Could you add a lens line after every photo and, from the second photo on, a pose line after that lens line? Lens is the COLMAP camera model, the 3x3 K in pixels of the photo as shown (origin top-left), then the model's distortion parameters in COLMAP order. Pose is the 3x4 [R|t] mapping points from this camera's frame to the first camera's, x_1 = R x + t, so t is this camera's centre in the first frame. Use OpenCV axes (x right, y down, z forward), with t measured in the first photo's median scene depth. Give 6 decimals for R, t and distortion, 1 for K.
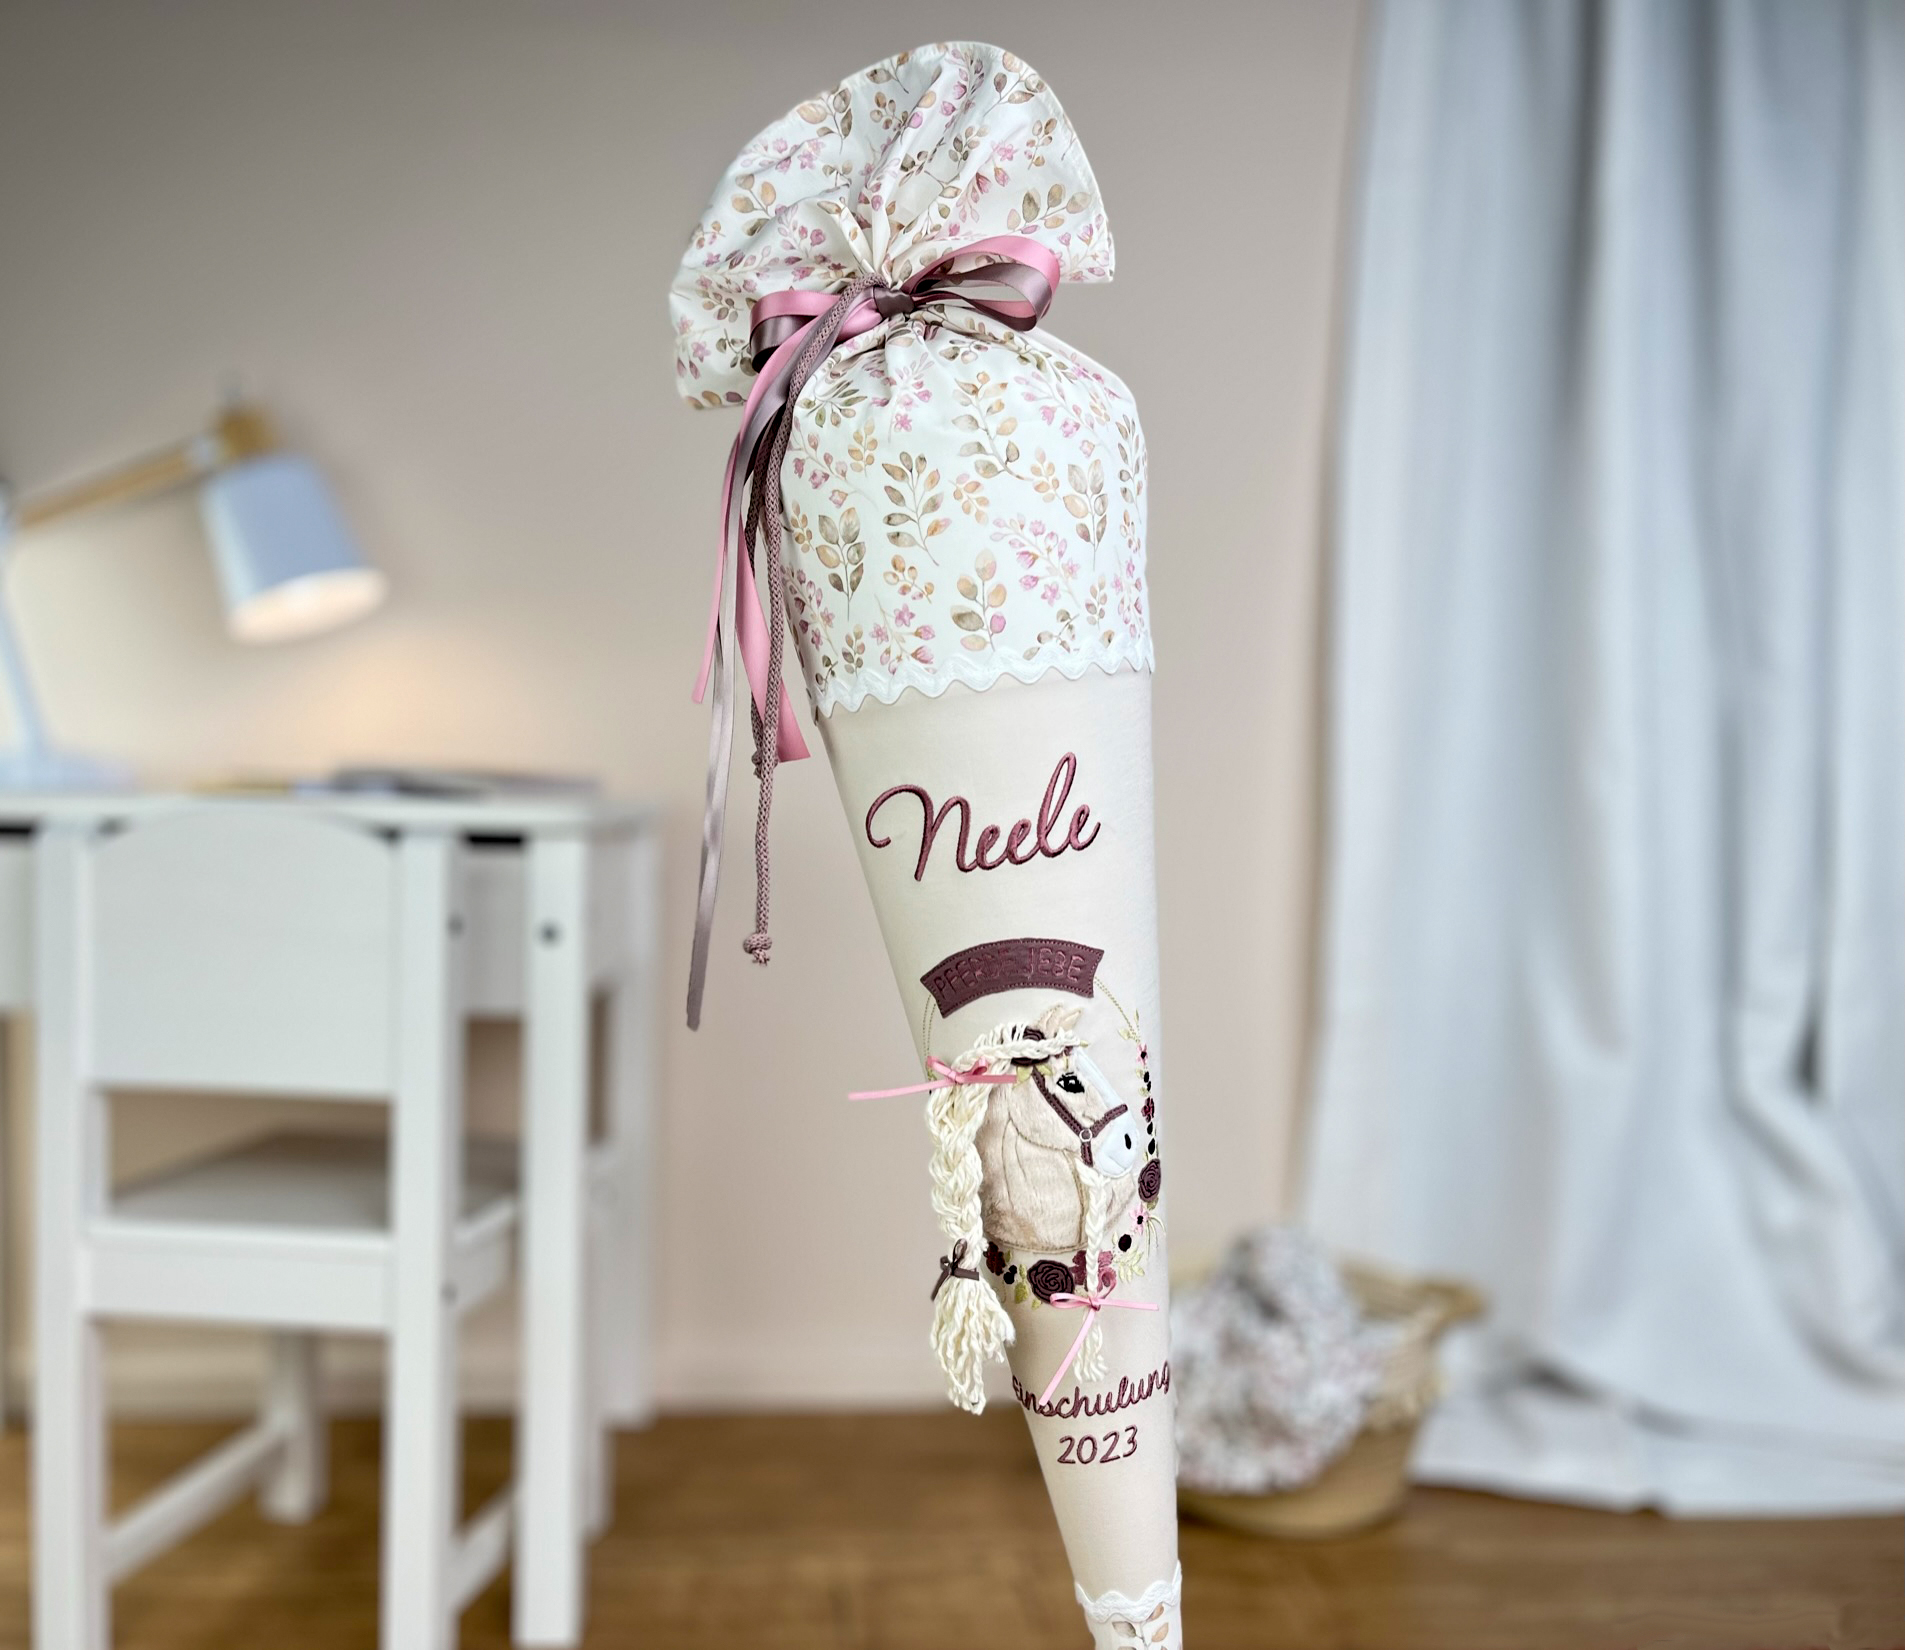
lens RADIAL K [[1575.2, 0, 994.1], [0, 1575.2, 832.5], [0, 0, 1]] dist [0.149103, -0.358614]
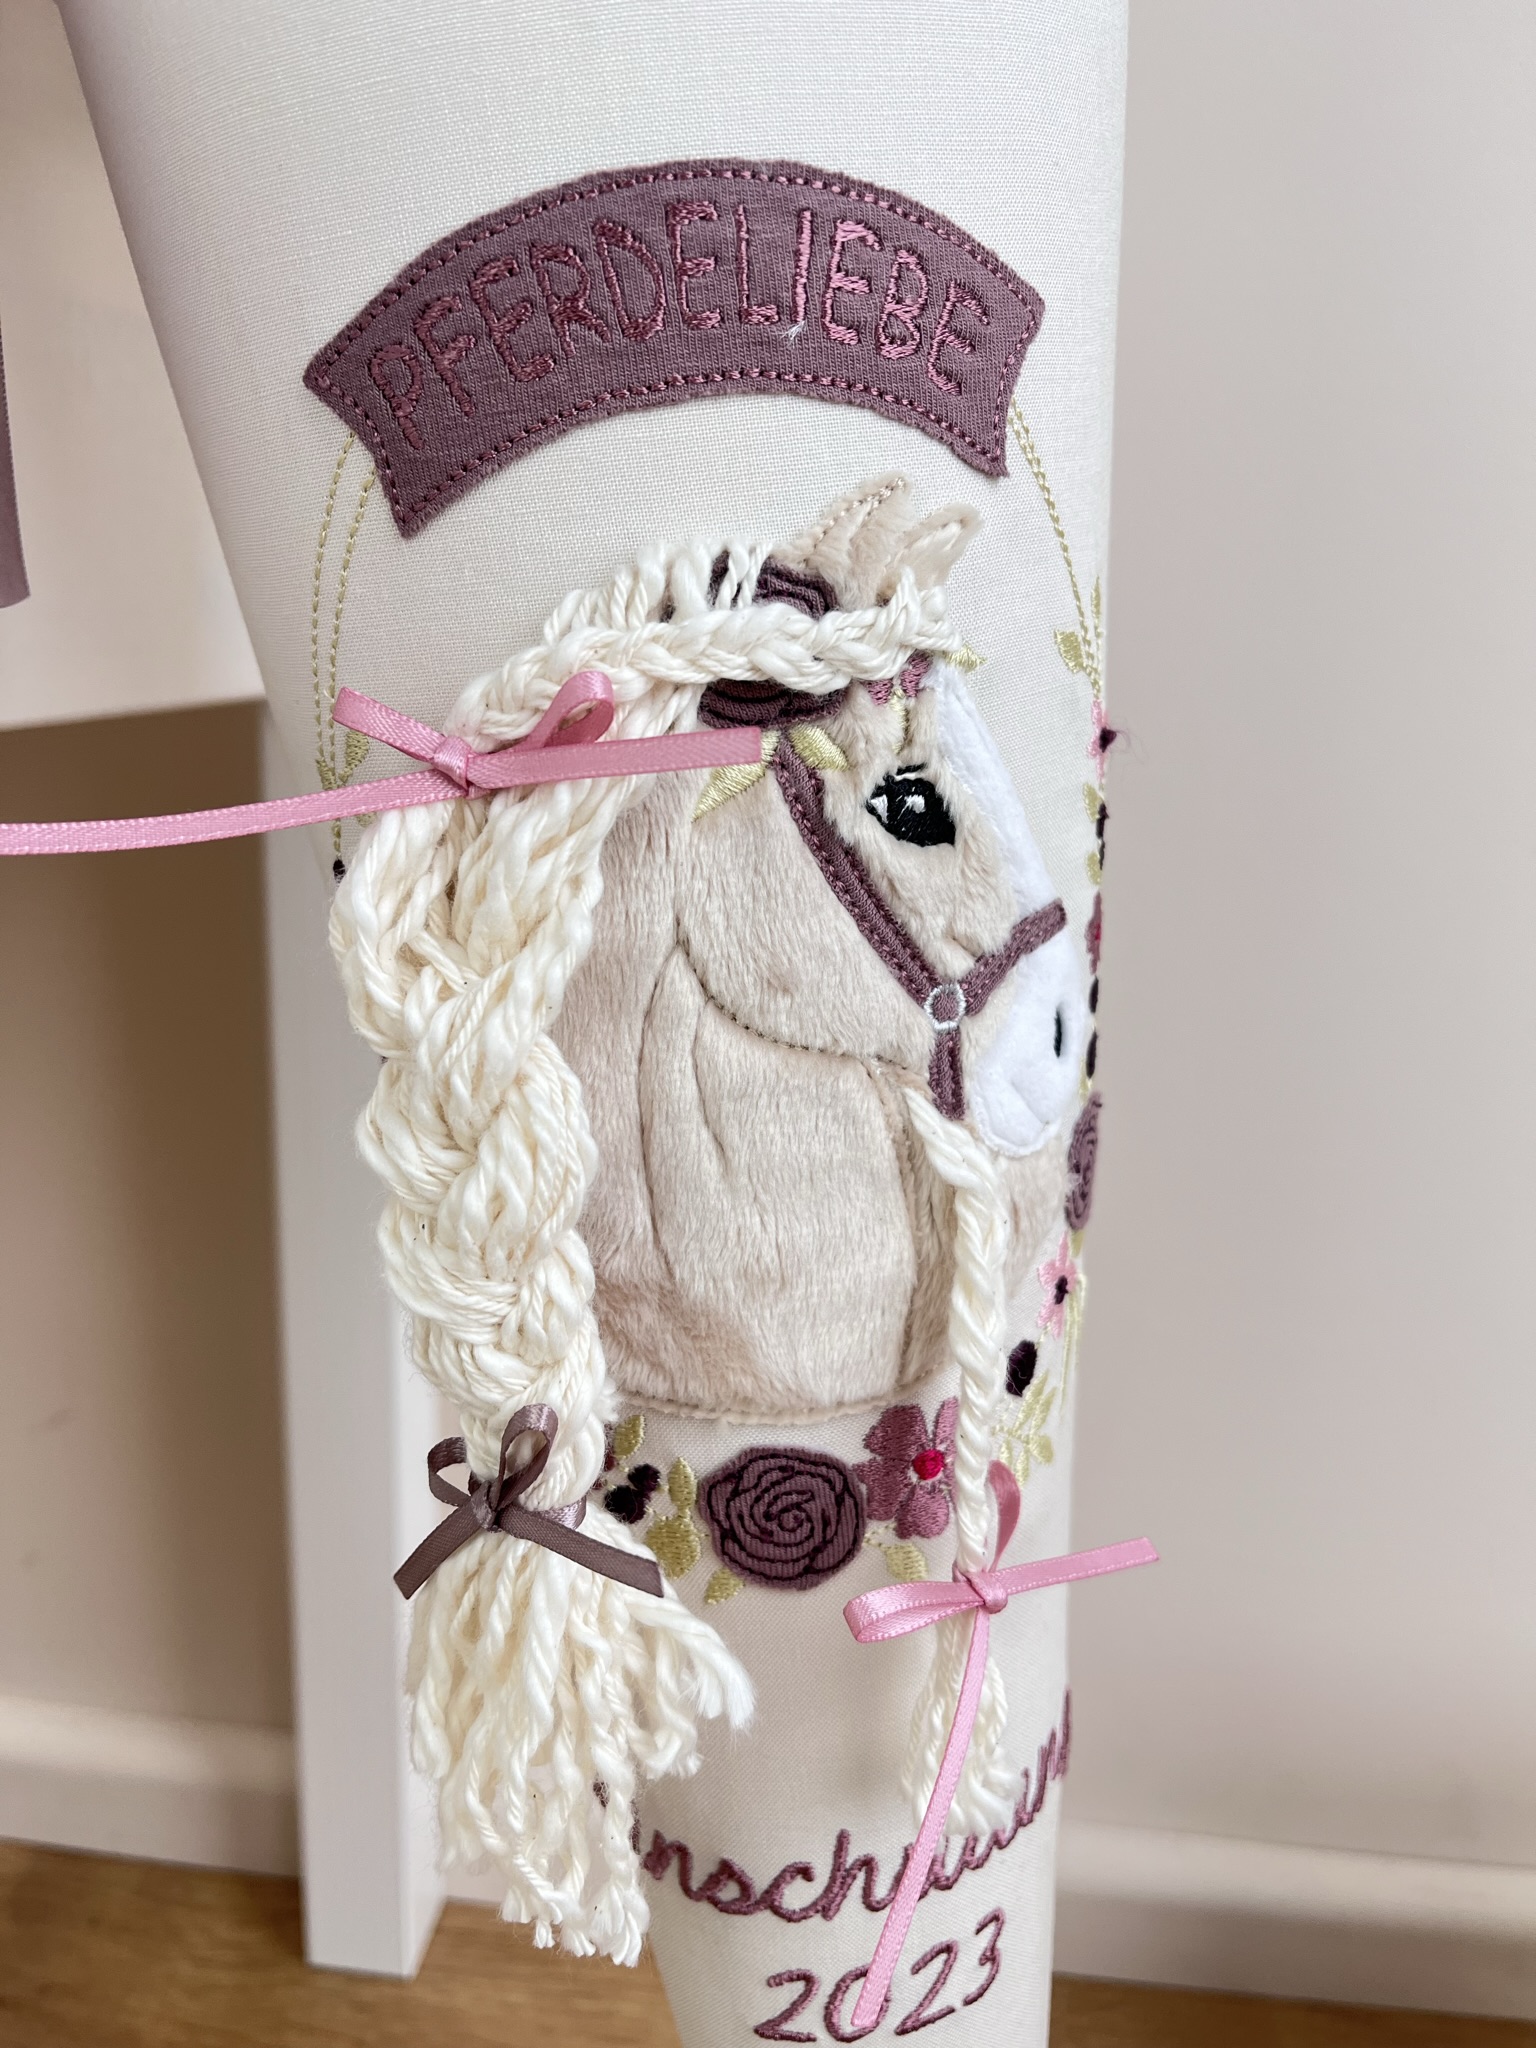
lens RADIAL K [[1597.8, 0, 768.0], [0, 1597.8, 1024.0], [0, 0, 1]] dist [0.062778, -0.121797]
pose [[0.960860, -0.000666, 0.277034, -0.048310], [-0.031104, 0.993415, 0.110267, 0.167232], [-0.275283, -0.114568, 0.954512, 0.755646]]
